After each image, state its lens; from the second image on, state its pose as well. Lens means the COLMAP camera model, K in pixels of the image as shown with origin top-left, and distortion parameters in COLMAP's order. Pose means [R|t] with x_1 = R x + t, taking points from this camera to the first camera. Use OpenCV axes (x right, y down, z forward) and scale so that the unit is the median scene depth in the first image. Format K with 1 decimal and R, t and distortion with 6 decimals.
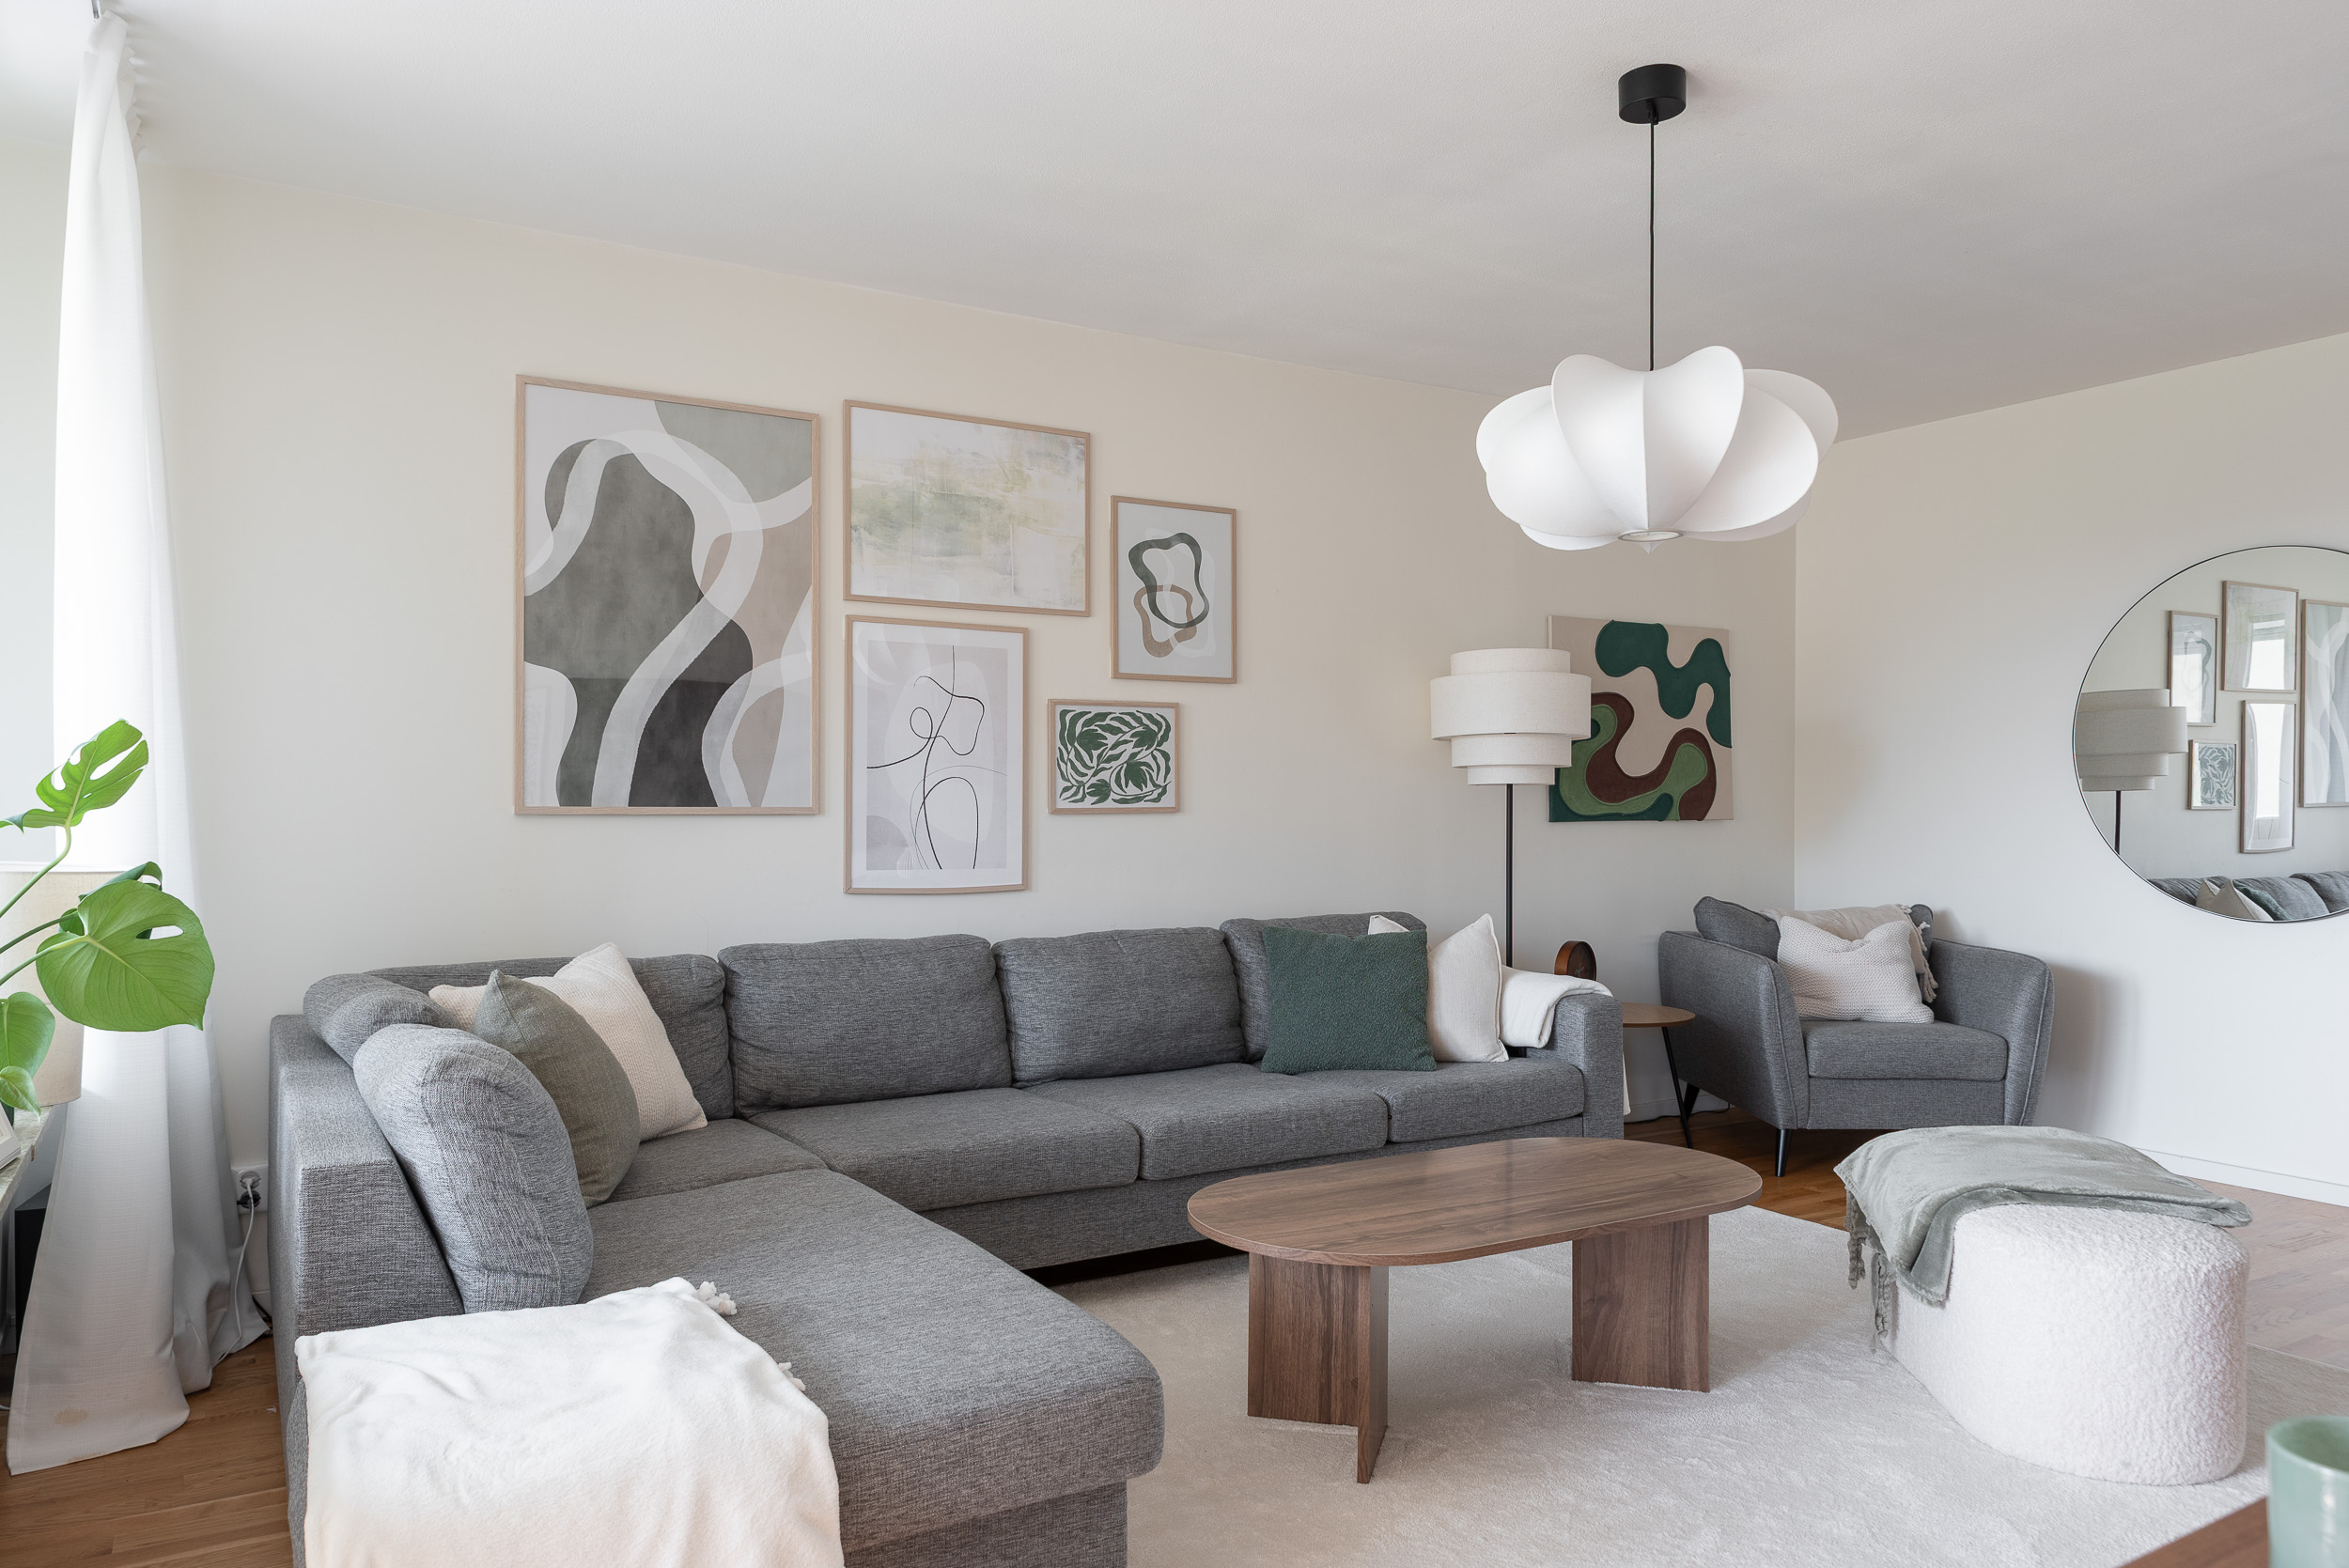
lens RADIAL K [[1586.1, 0, 1170.2], [0, 1586.1, 790.3], [0, 0, 1]] dist [0.009380, -0.000812]
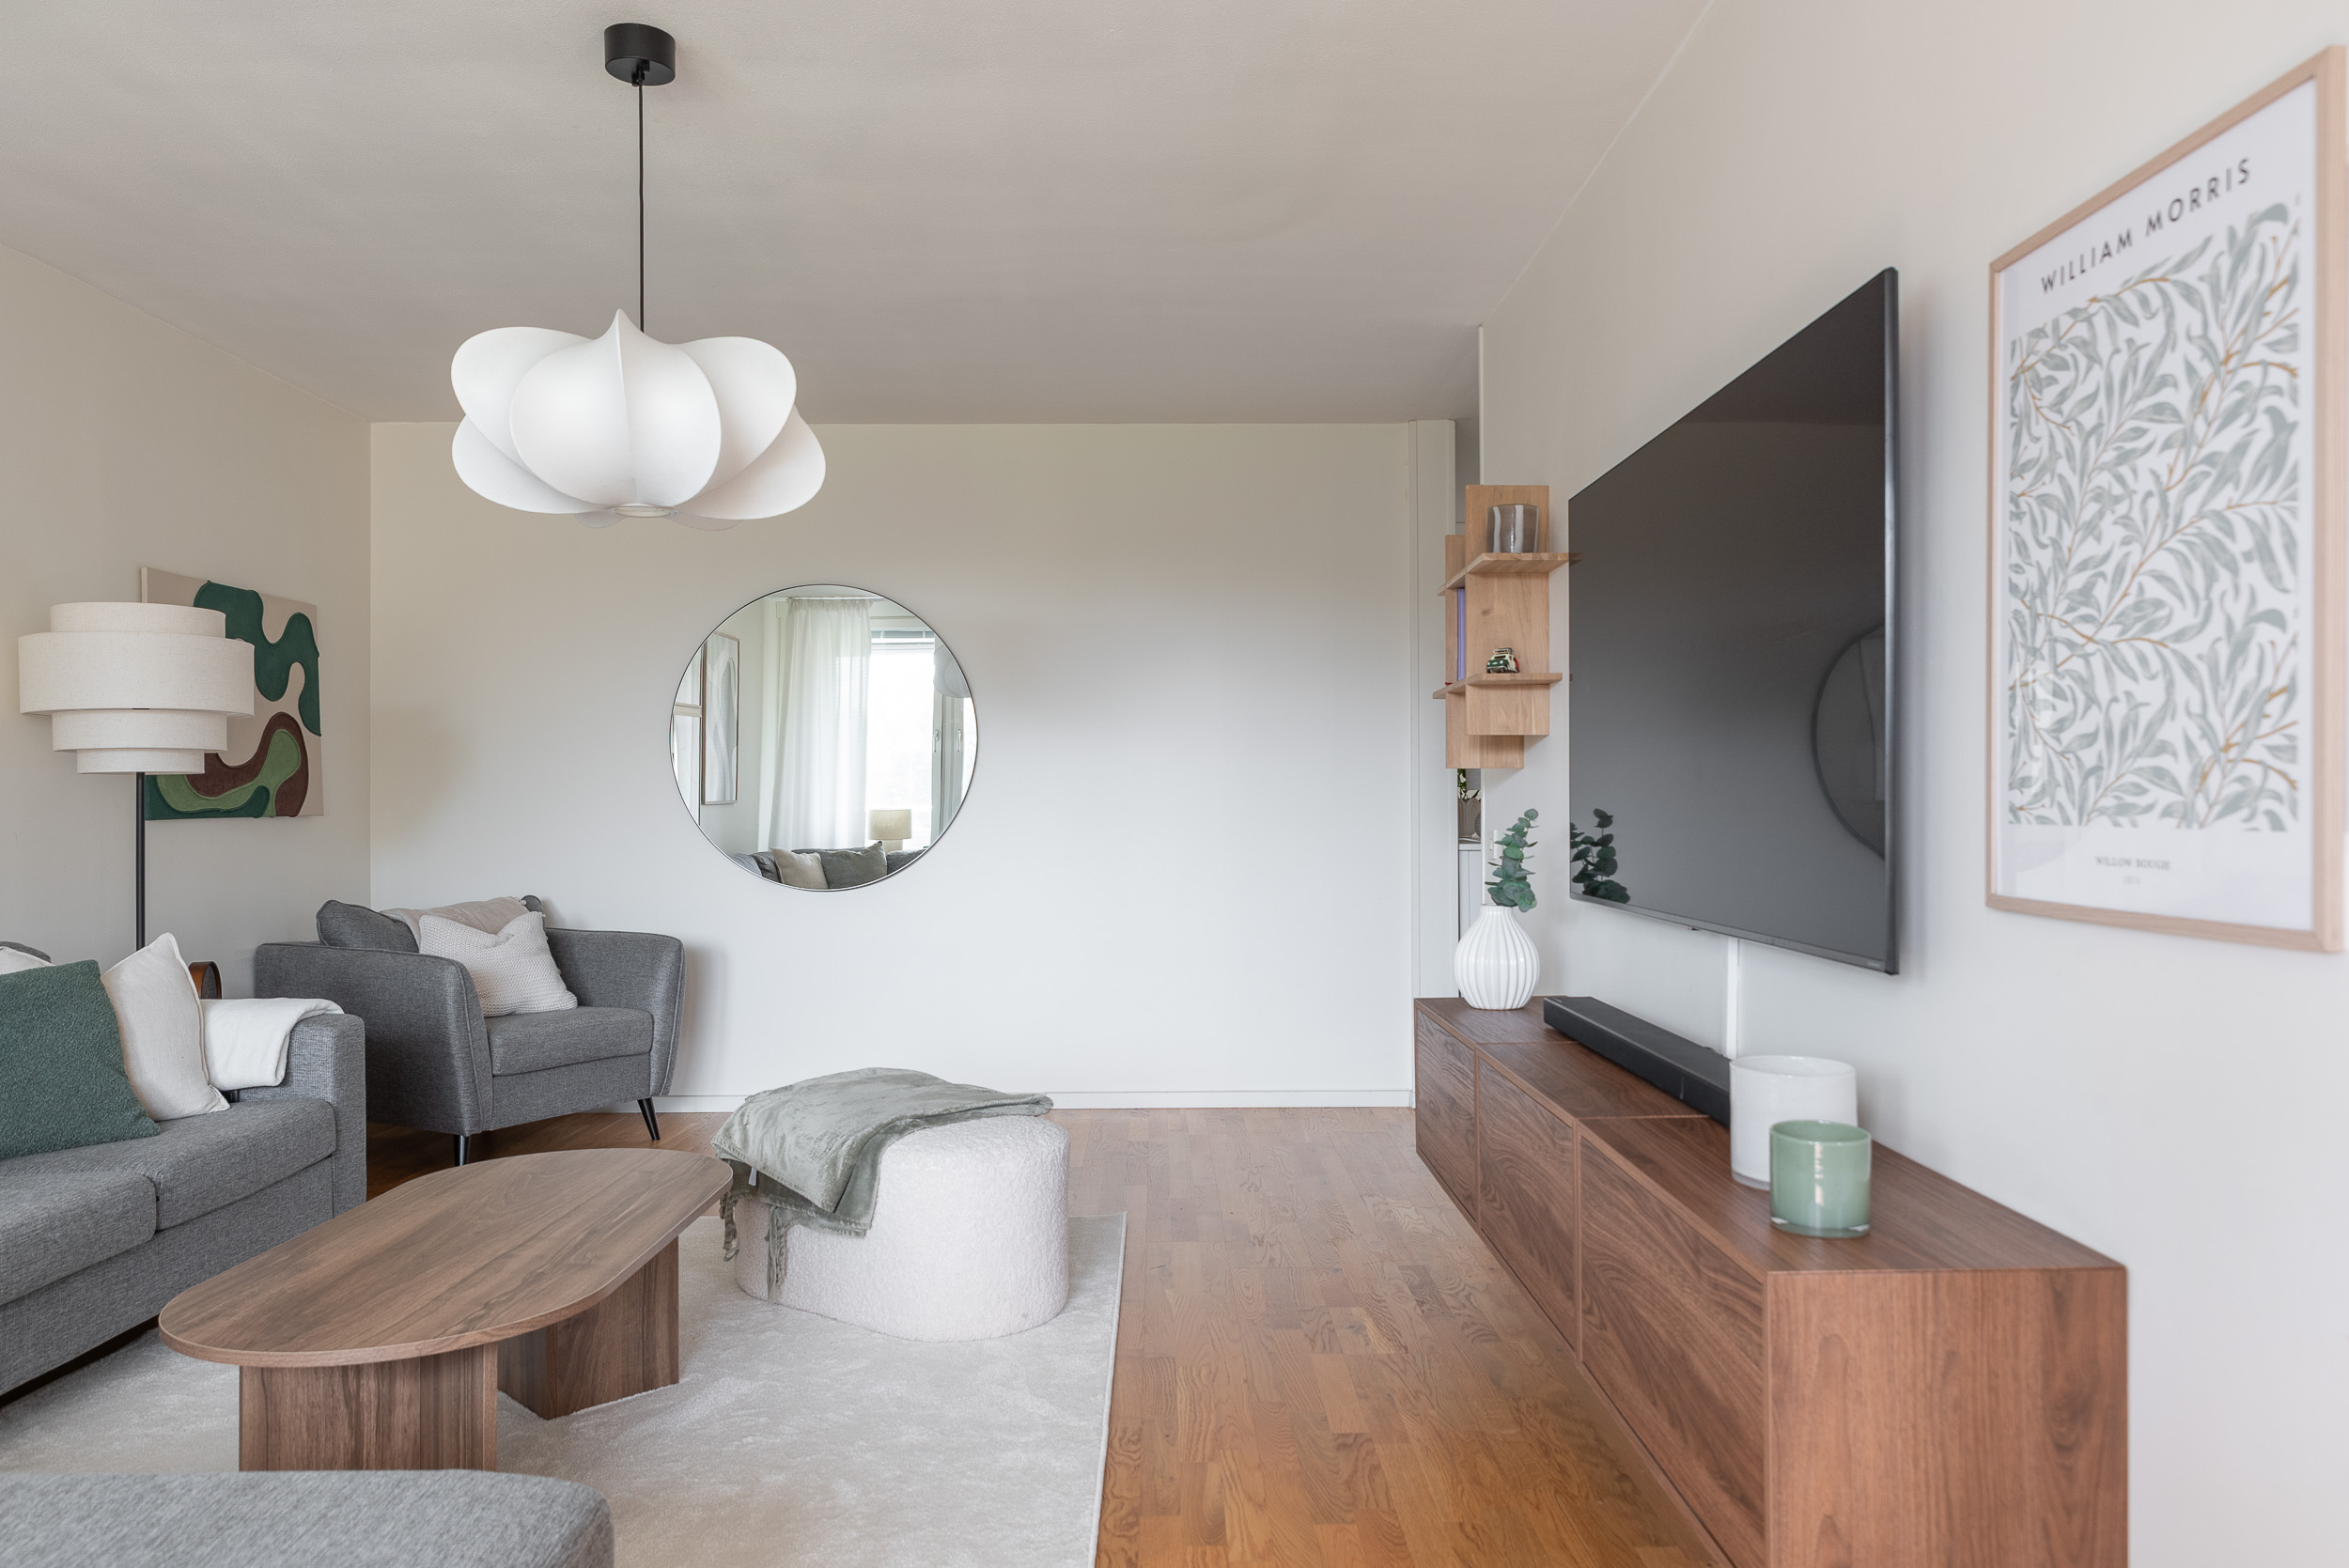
lens RADIAL K [[1609.7, 0, 1174.5], [0, 1609.7, 784.0], [0, 0, 1]] dist [0.004874, -0.002262]
pose [[0.507161, 0.001920, 0.861849, -0.248421], [0.002230, 0.999991, -0.003540, 0.006409], [-0.861848, 0.003717, 0.507152, 0.148919]]
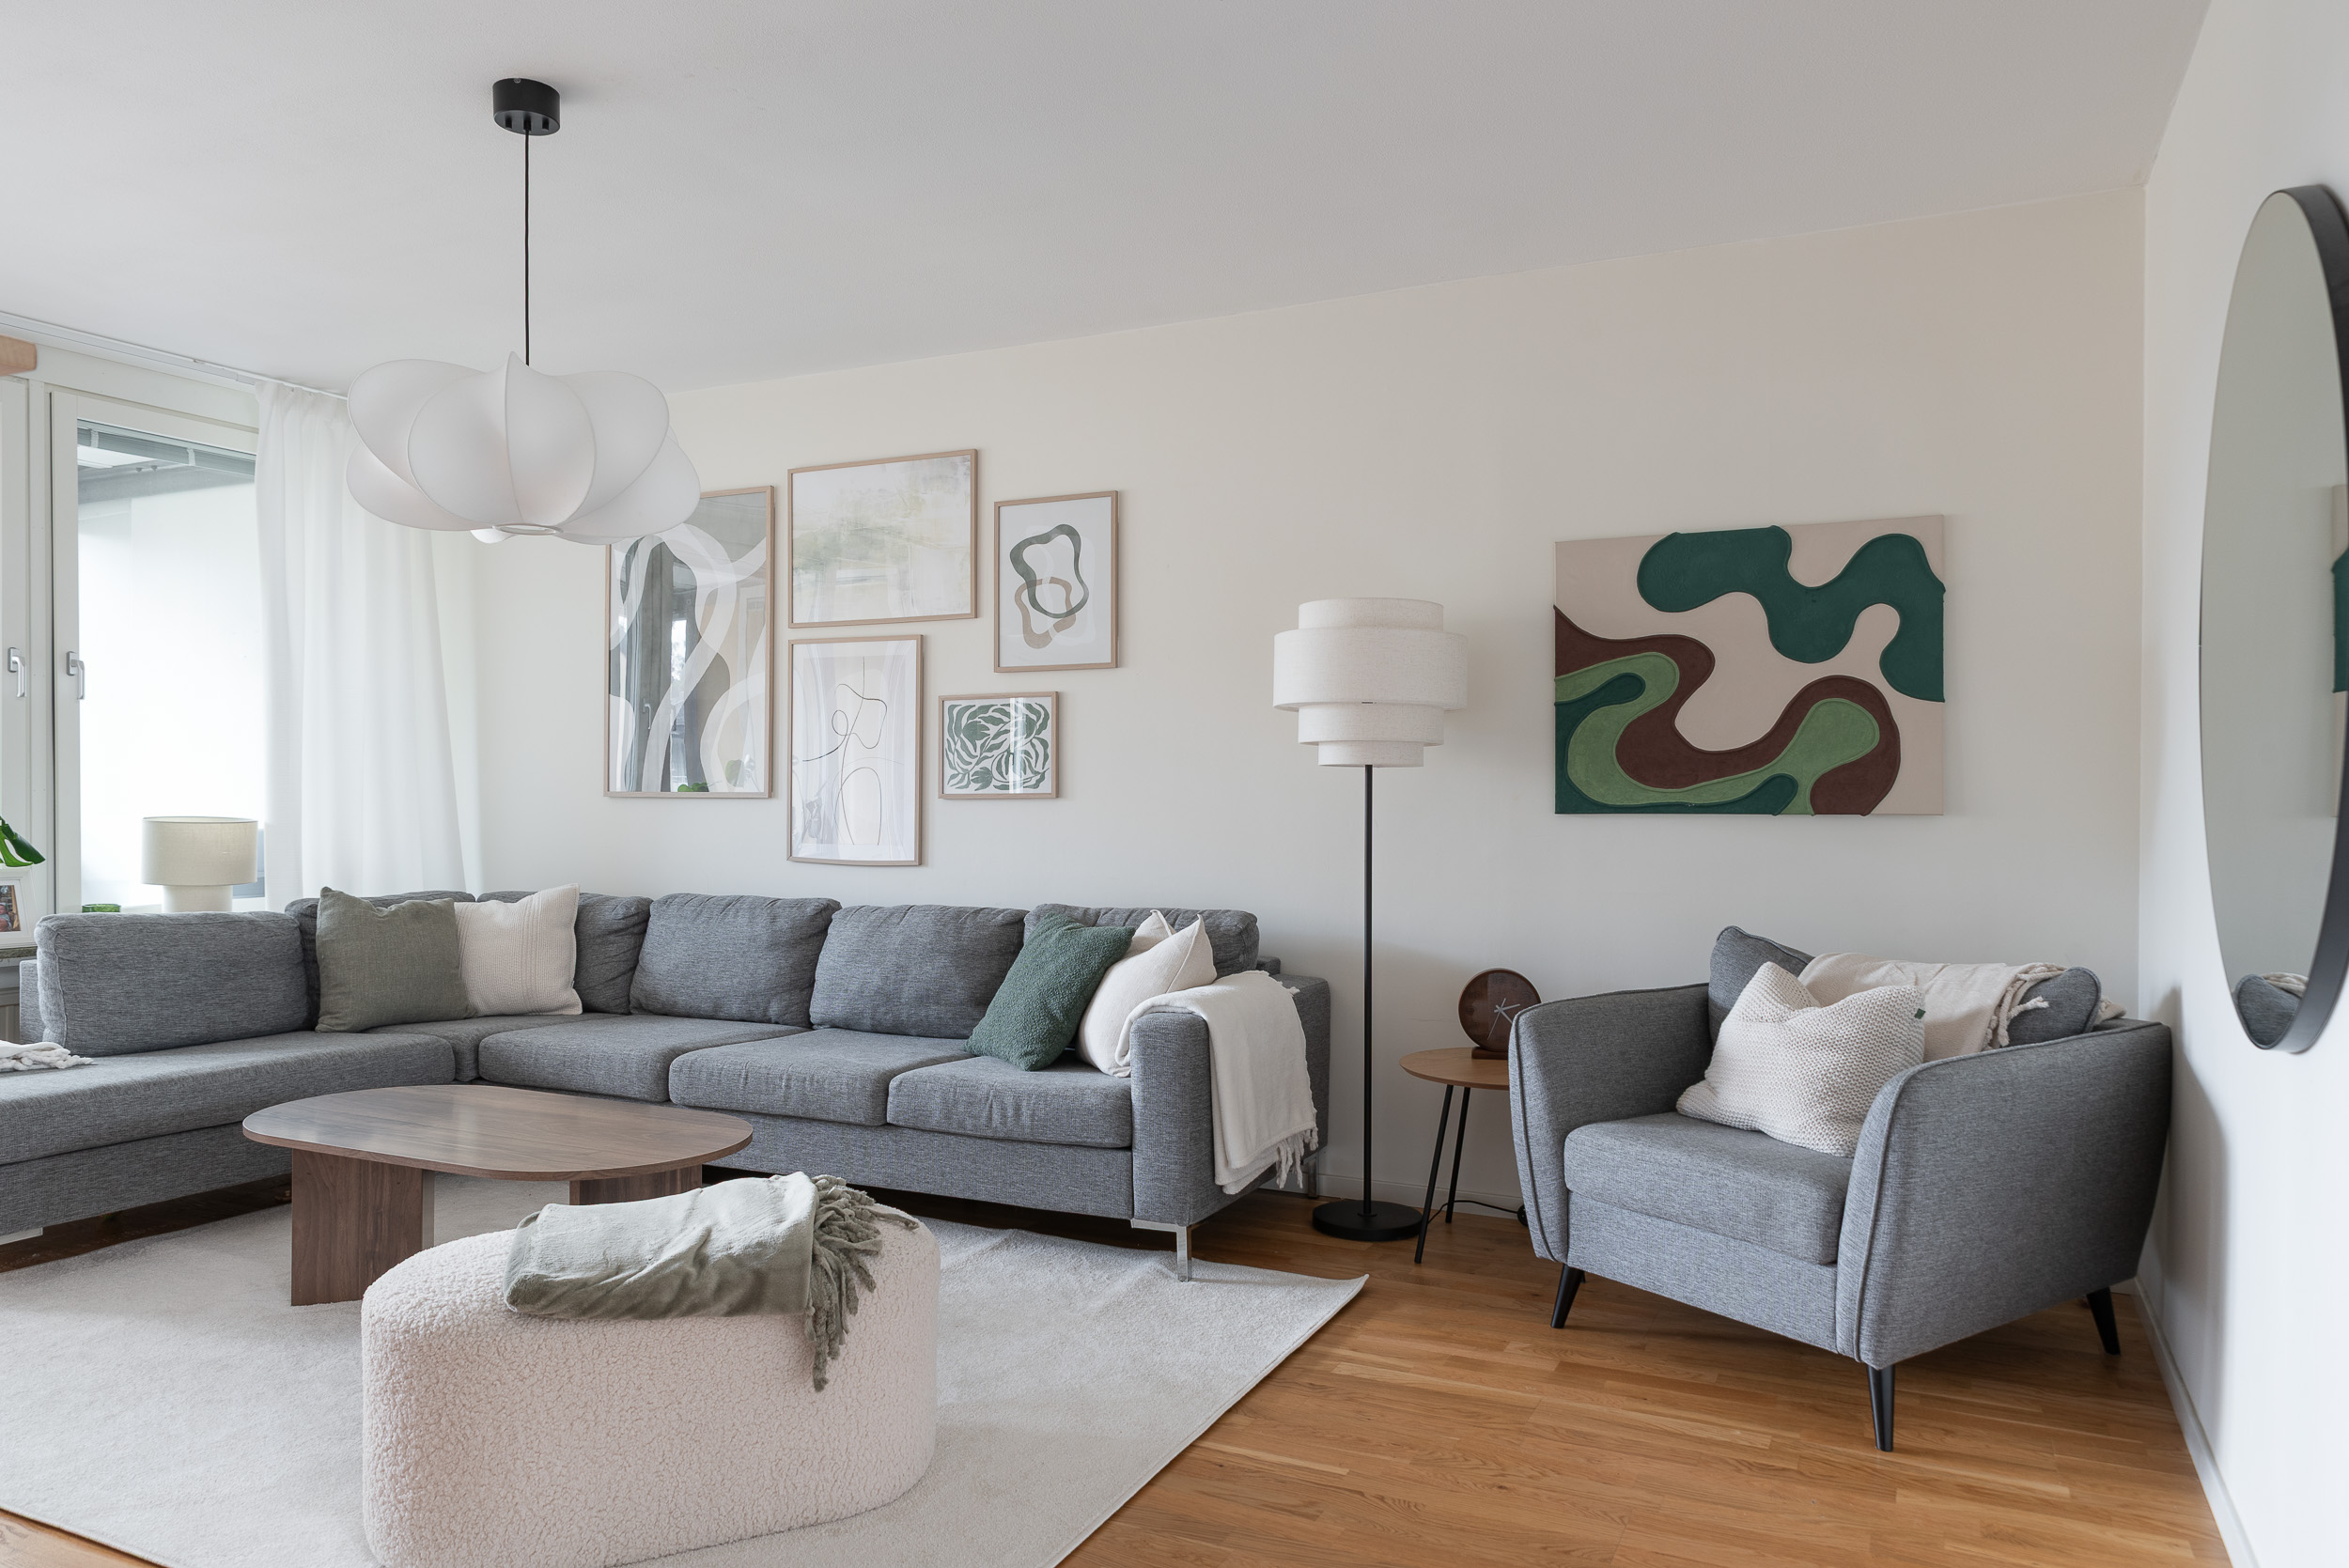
lens RADIAL K [[1586.1, 0, 1170.2], [0, 1586.1, 790.3], [0, 0, 1]] dist [0.009380, -0.000812]
pose [[0.548739, -0.001868, -0.835991, 0.928375], [0.005351, 0.999985, 0.001277, 0.008165], [0.835976, -0.005174, 0.548741, 0.512201]]
